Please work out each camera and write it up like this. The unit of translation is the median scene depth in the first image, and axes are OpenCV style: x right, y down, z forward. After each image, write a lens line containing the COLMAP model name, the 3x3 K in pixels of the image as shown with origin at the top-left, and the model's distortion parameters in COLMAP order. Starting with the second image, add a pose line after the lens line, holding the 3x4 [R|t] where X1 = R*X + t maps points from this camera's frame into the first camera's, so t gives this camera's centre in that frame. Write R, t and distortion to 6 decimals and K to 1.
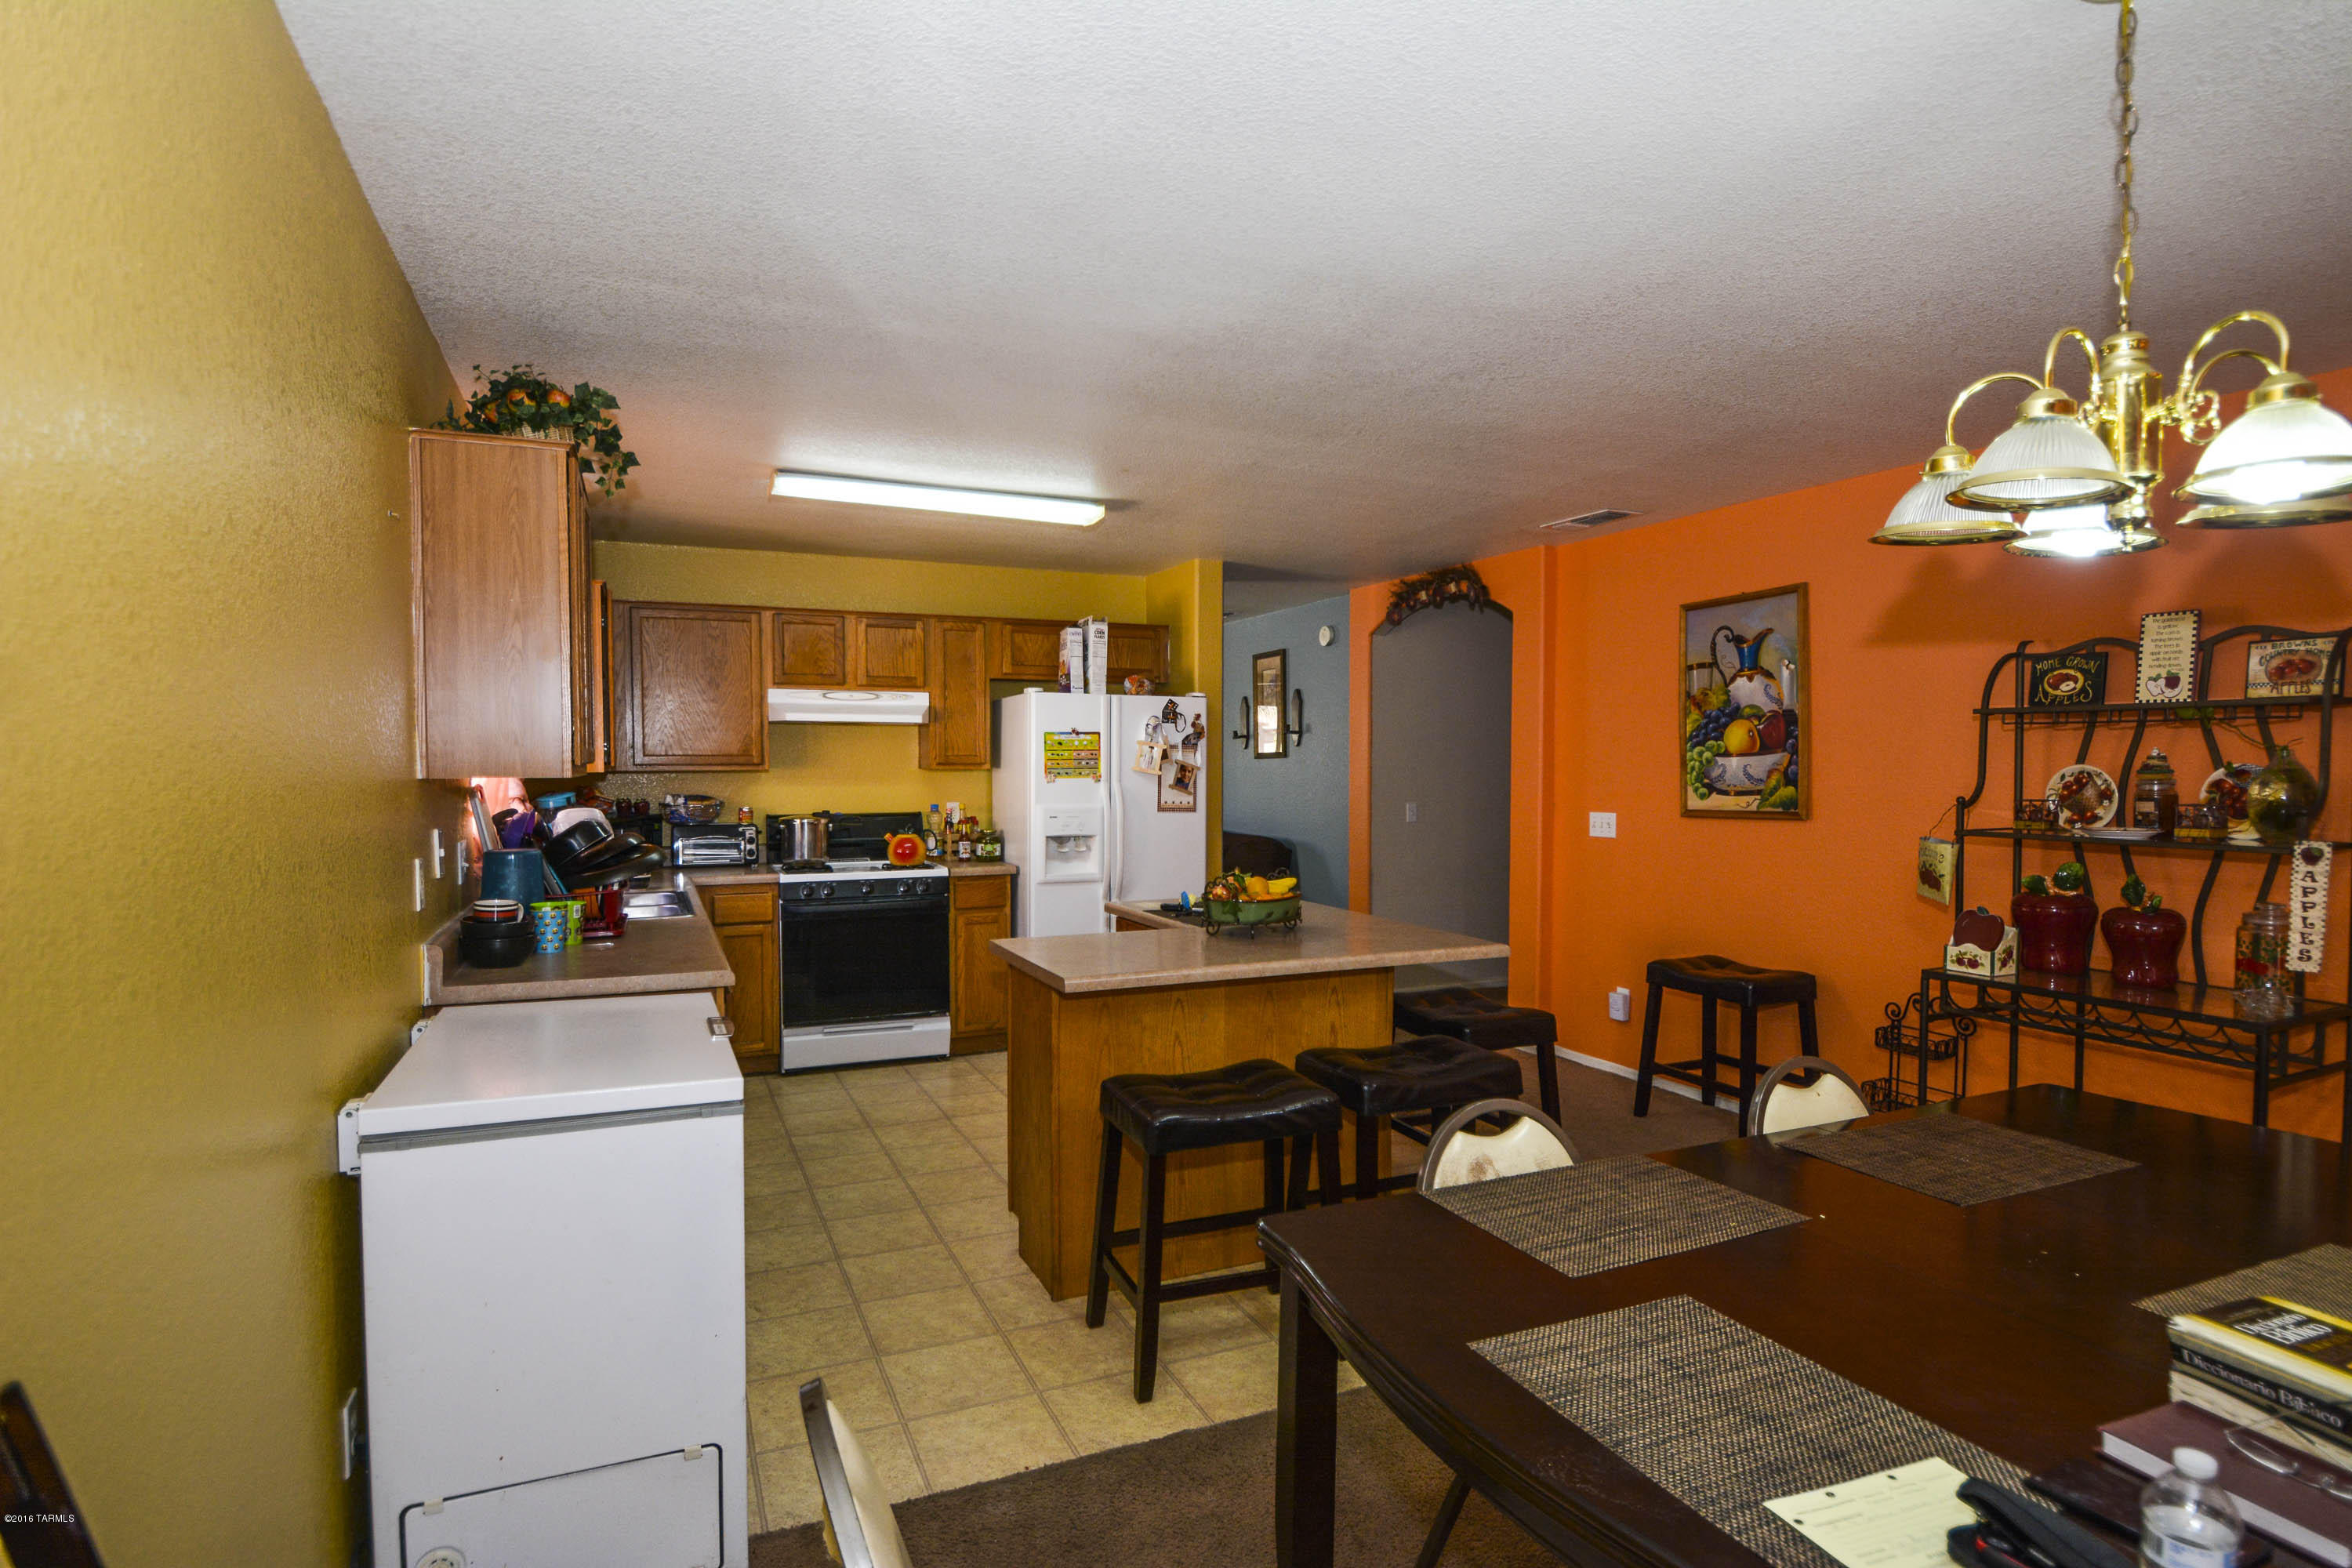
lens RADIAL K [[1169.8, 0, 1150.3], [0, 1169.8, 795.6], [0, 0, 1]] dist [-0.000263, -0.000031]
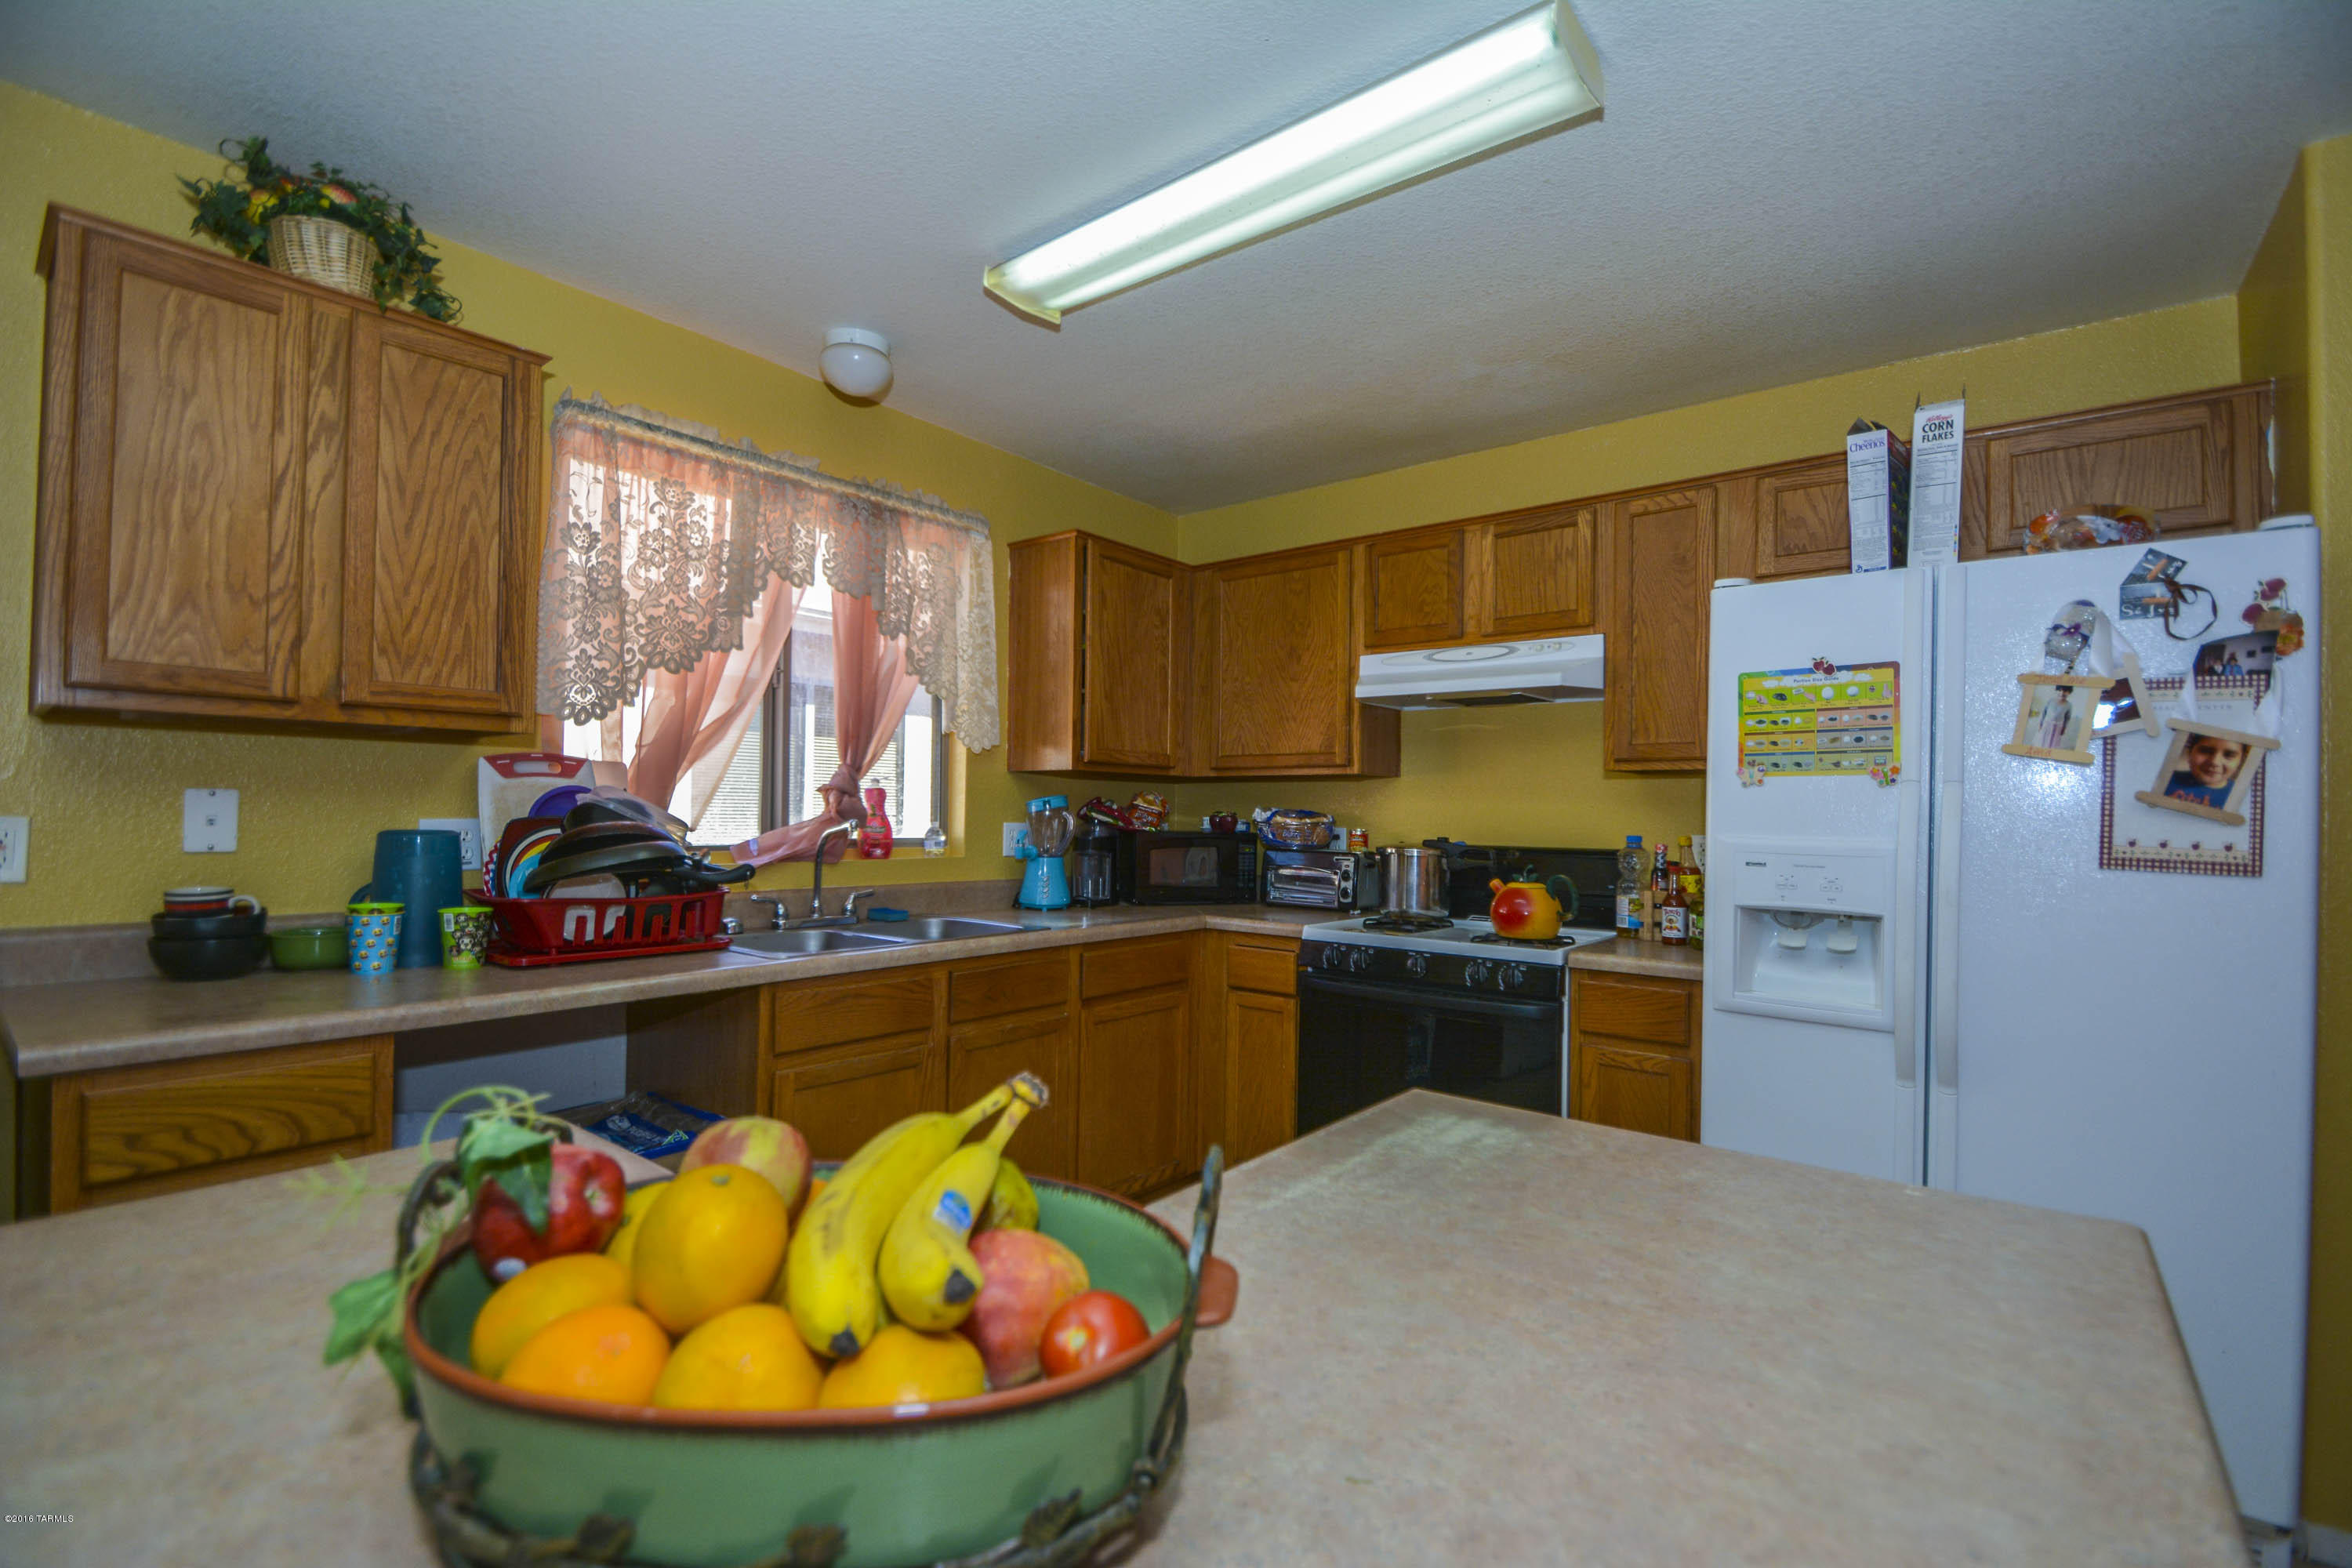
lens RADIAL K [[1026.1, 0, 1176.8], [0, 1026.1, 791.3], [0, 0, 1]] dist [-0.004714, -0.003448]
pose [[0.471461, -0.009587, -0.881835, 0.149865], [-0.042873, 0.998509, -0.033777, 0.012856], [0.880844, 0.053731, 0.470347, 0.609661]]
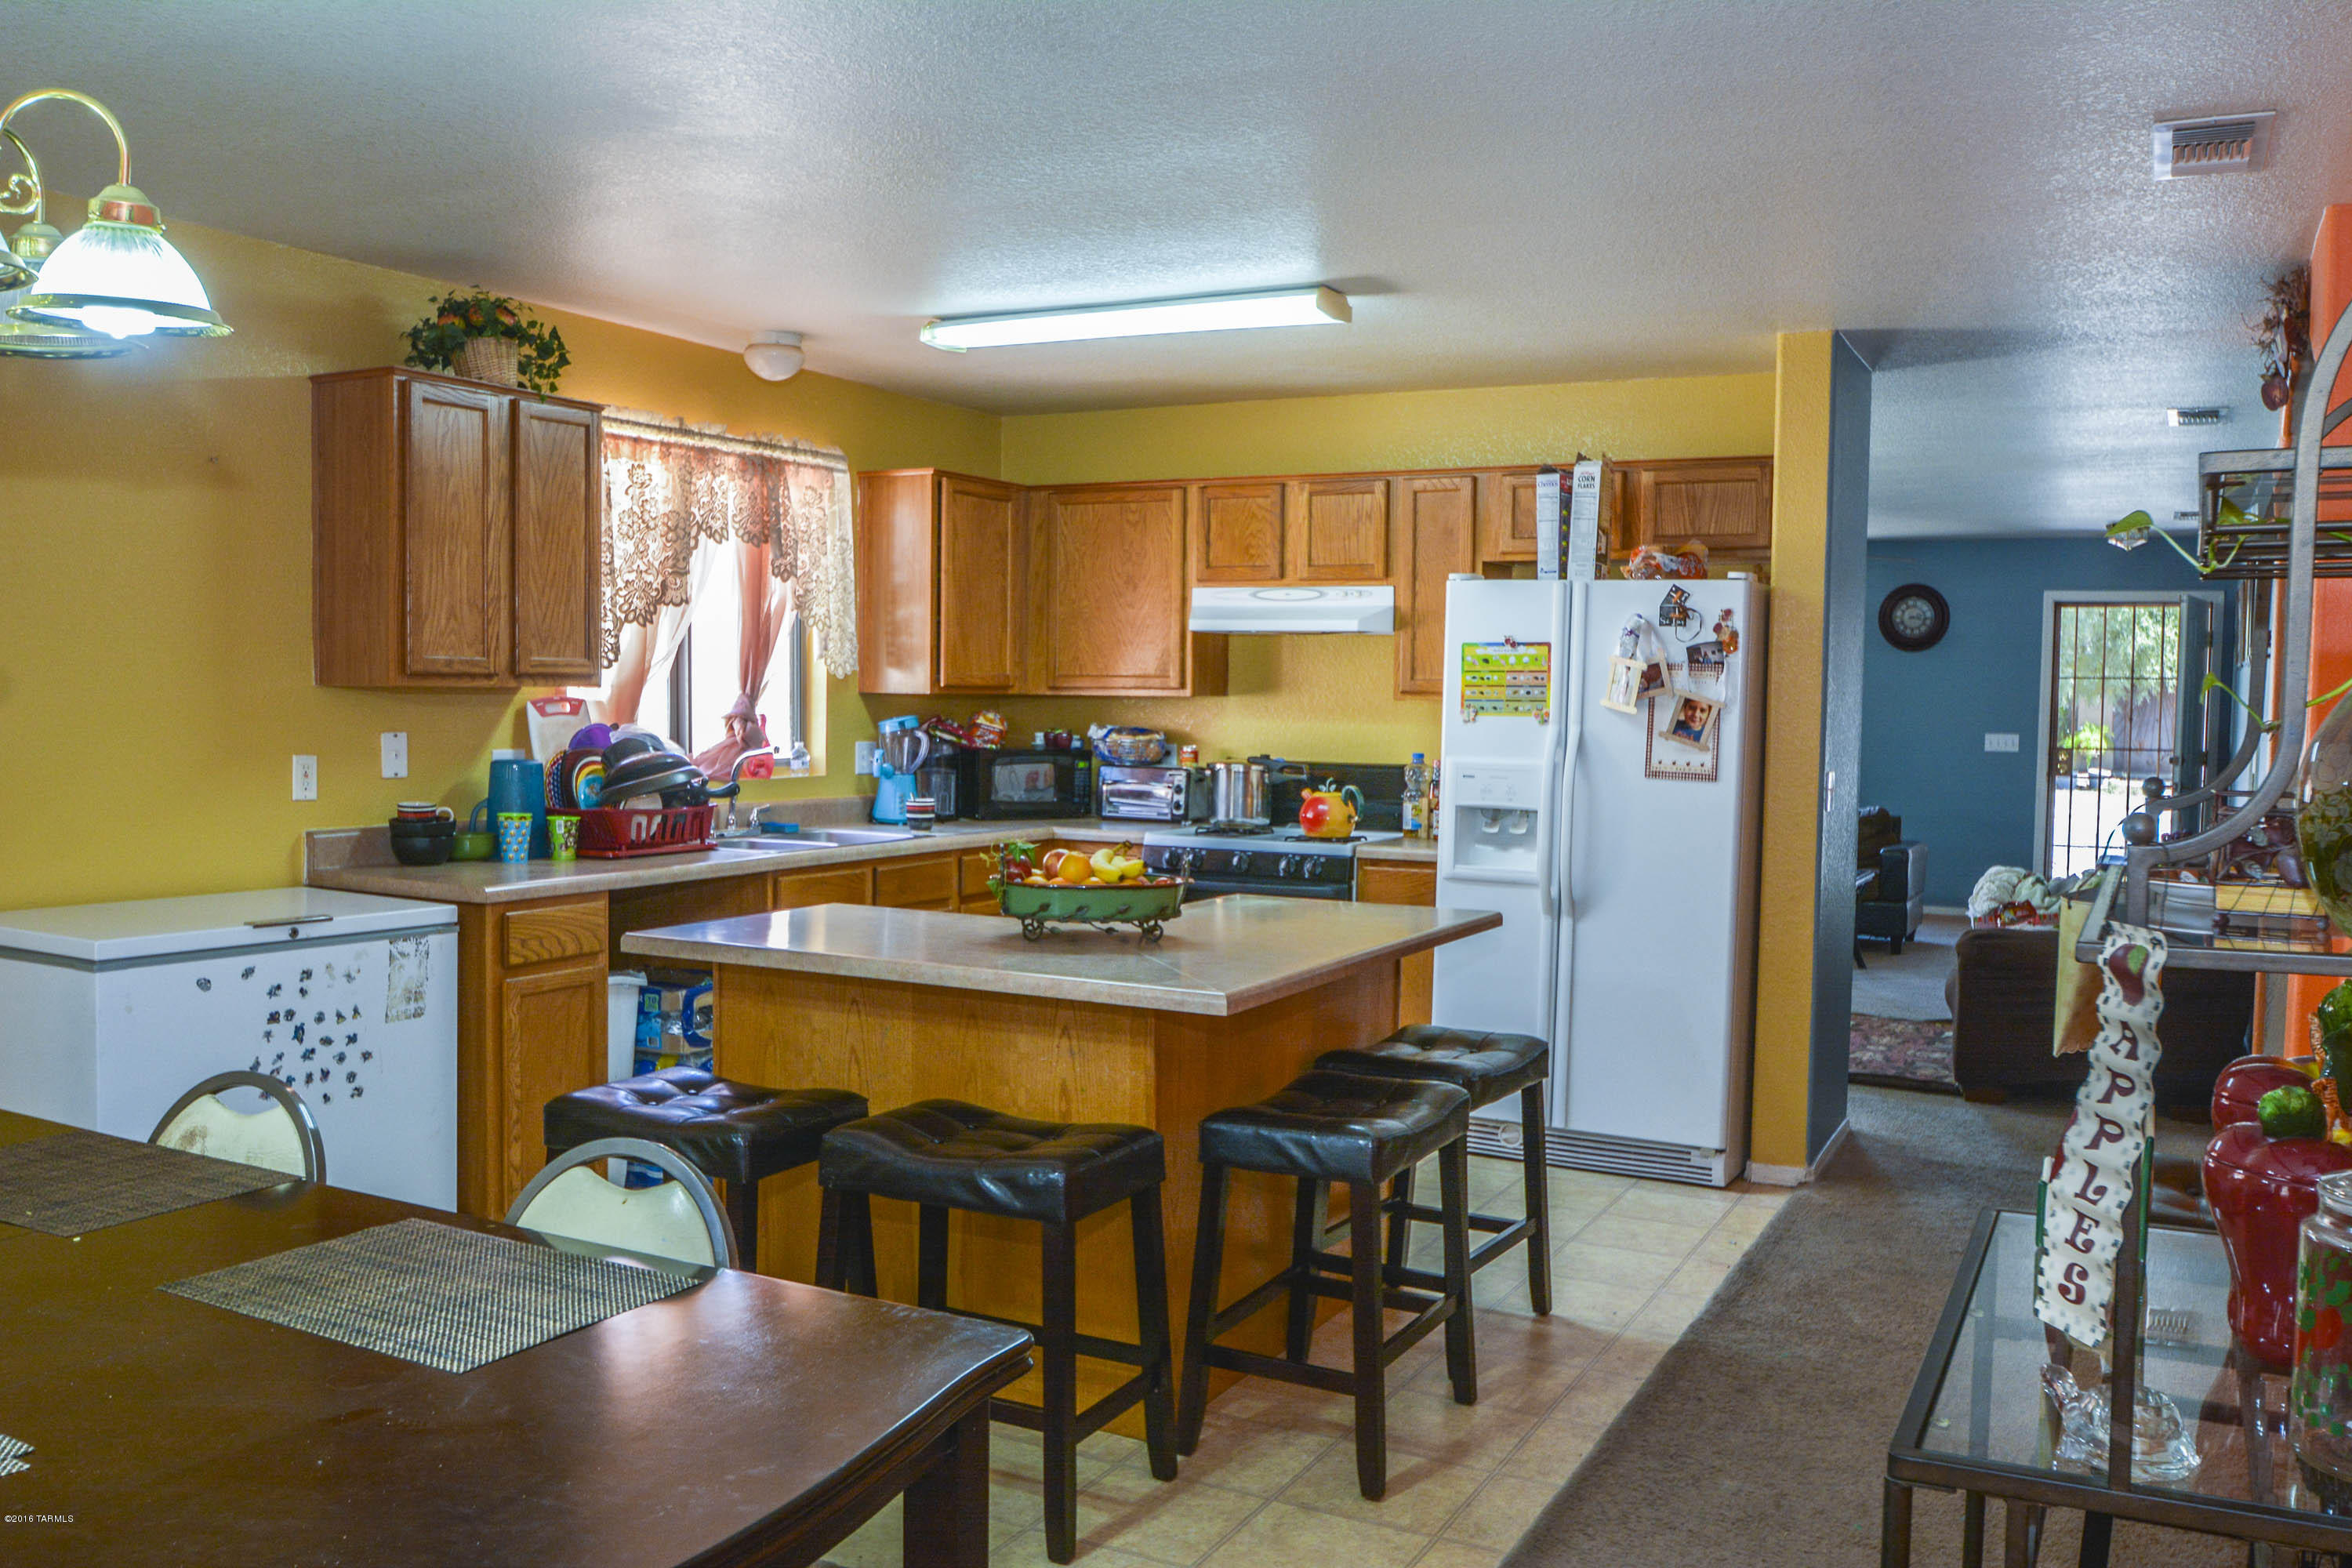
lens RADIAL K [[1863.0, 0, 1190.5], [0, 1863.0, 782.5], [0, 0, 1]] dist [-0.052340, 0.021873]
pose [[0.634142, 0.049080, -0.771658, 0.584528], [-0.040199, 0.998726, 0.030487, -0.003062], [0.772171, 0.011687, 0.635307, 0.235871]]
